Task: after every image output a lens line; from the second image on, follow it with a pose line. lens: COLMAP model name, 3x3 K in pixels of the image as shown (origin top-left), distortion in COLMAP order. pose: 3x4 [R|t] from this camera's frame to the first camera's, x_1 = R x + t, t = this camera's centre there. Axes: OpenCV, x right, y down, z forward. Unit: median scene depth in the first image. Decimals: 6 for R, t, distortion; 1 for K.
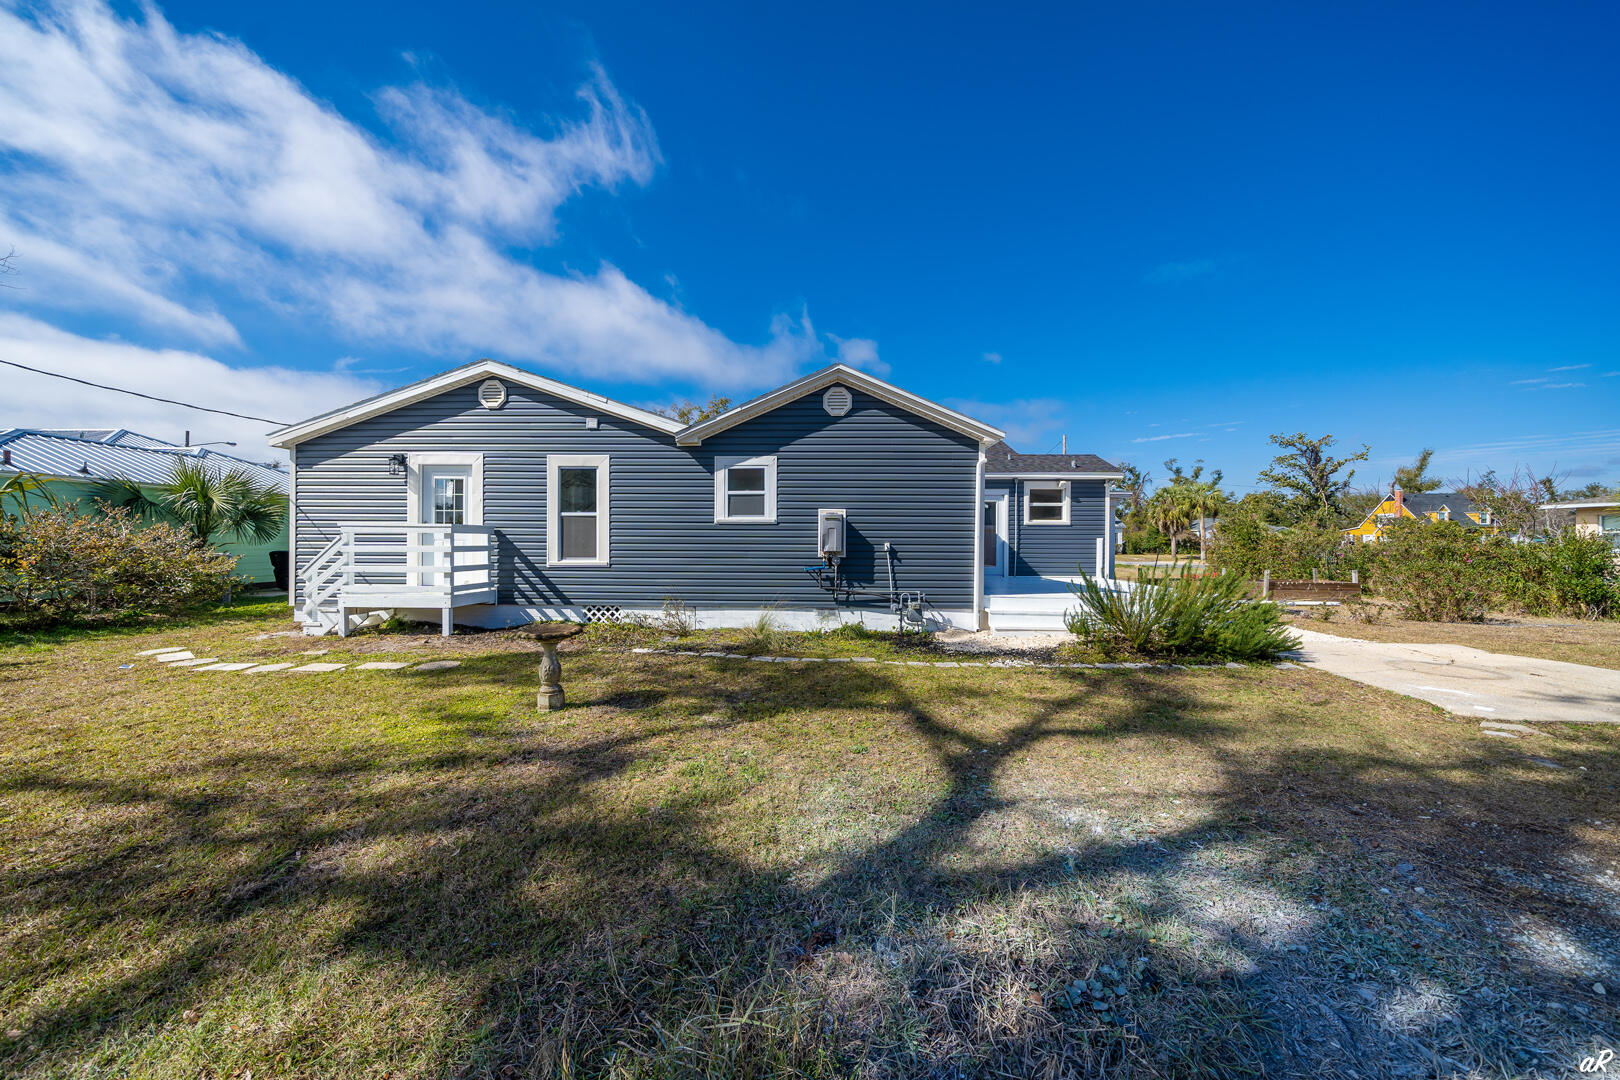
lens RADIAL K [[553.8, 0, 803.0], [0, 553.8, 545.0], [0, 0, 1]] dist [-0.005796, 0.000055]
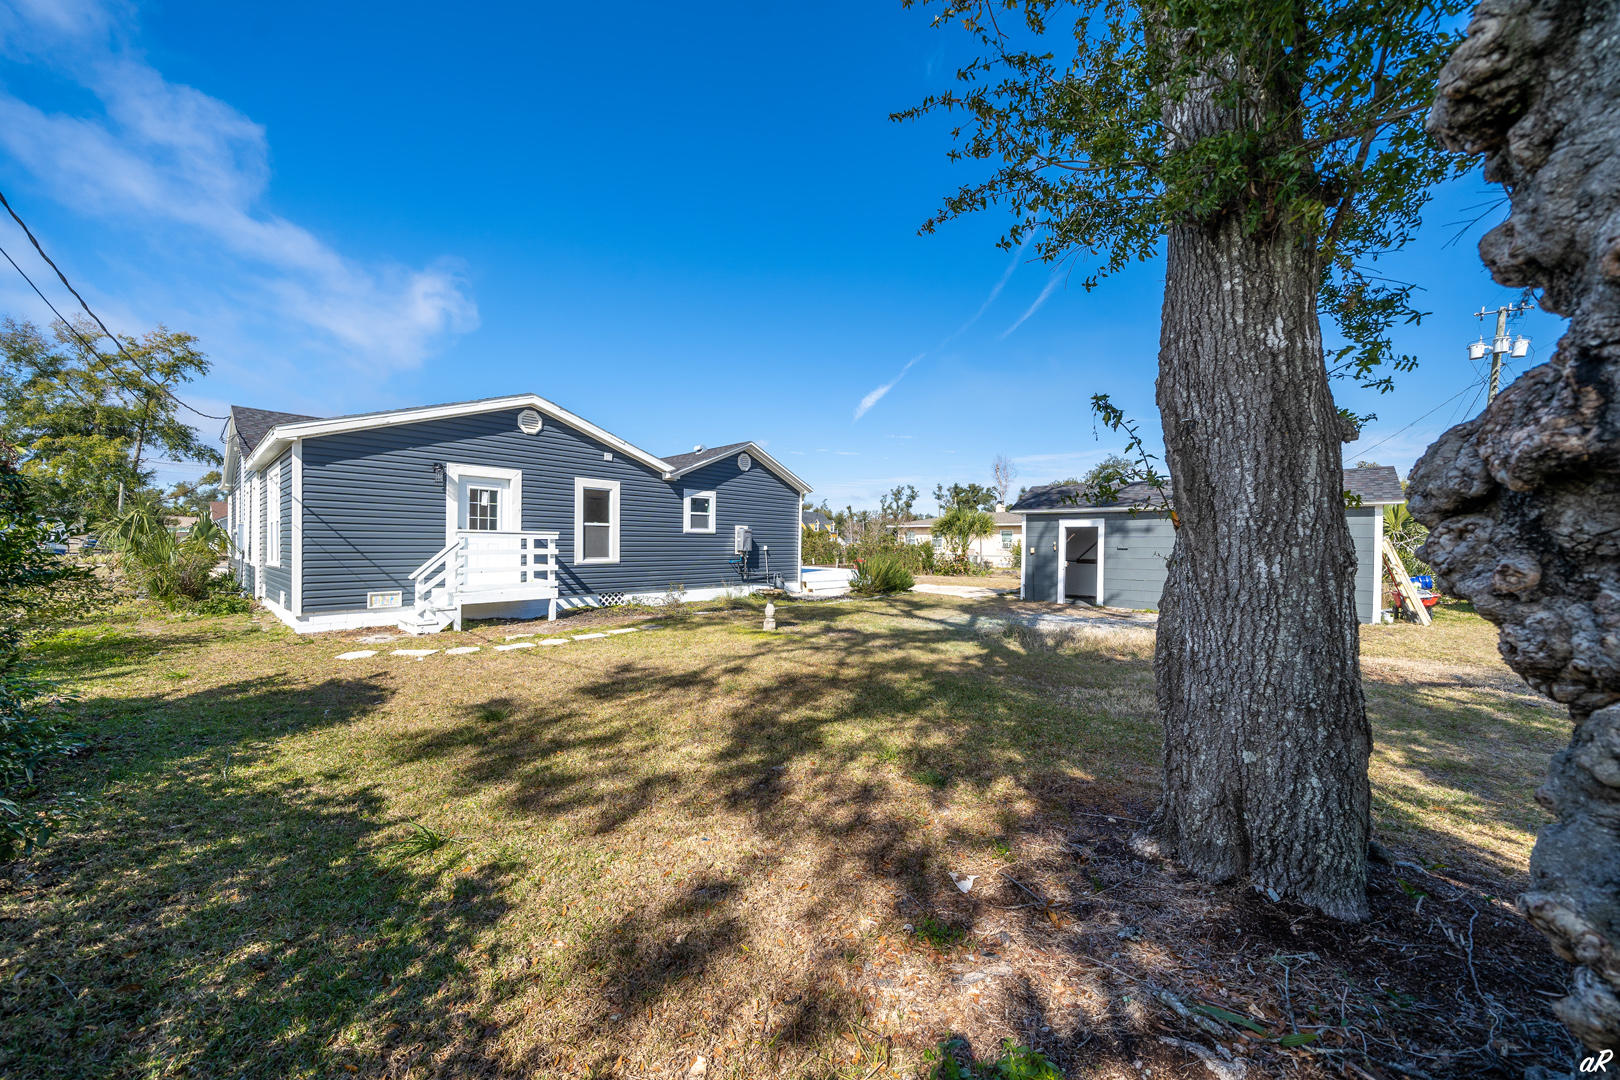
lens RADIAL K [[553.8, 0, 803.0], [0, 553.8, 545.0], [0, 0, 1]] dist [-0.005796, 0.000055]
pose [[0.642041, -0.001634, 0.766669, -1.102057], [-0.000597, 0.999996, 0.002631, -0.010177], [-0.766670, -0.002147, 0.642038, -0.221304]]
